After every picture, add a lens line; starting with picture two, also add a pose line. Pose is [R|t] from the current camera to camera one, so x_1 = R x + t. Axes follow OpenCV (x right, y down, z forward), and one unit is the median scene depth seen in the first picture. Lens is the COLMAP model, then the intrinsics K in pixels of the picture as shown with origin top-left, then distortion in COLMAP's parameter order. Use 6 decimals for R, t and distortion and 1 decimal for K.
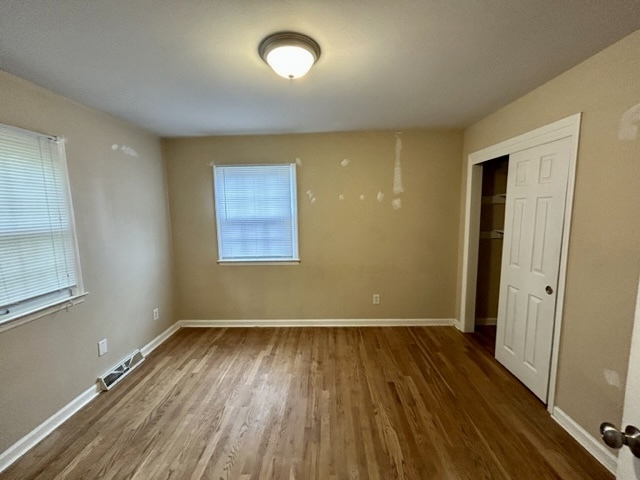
lens RADIAL K [[258.1, 0, 313.6], [0, 258.1, 238.0], [0, 0, 1]] dist [0.000573, 0.000645]
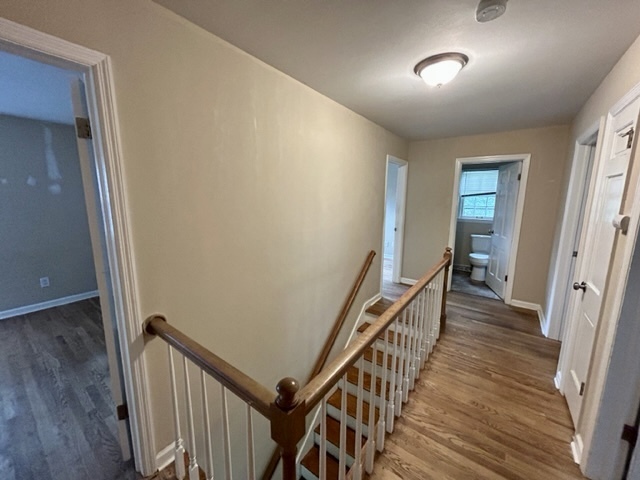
lens RADIAL K [[258.1, 0, 319.6], [0, 258.1, 239.0], [0, 0, 1]] dist [0.000573, 0.000645]
pose [[0.548161, -0.116531, 0.828215, 0.008947], [0.071142, 0.993154, 0.092652, 0.048761], [-0.833342, 0.008133, 0.552698, -0.483827]]
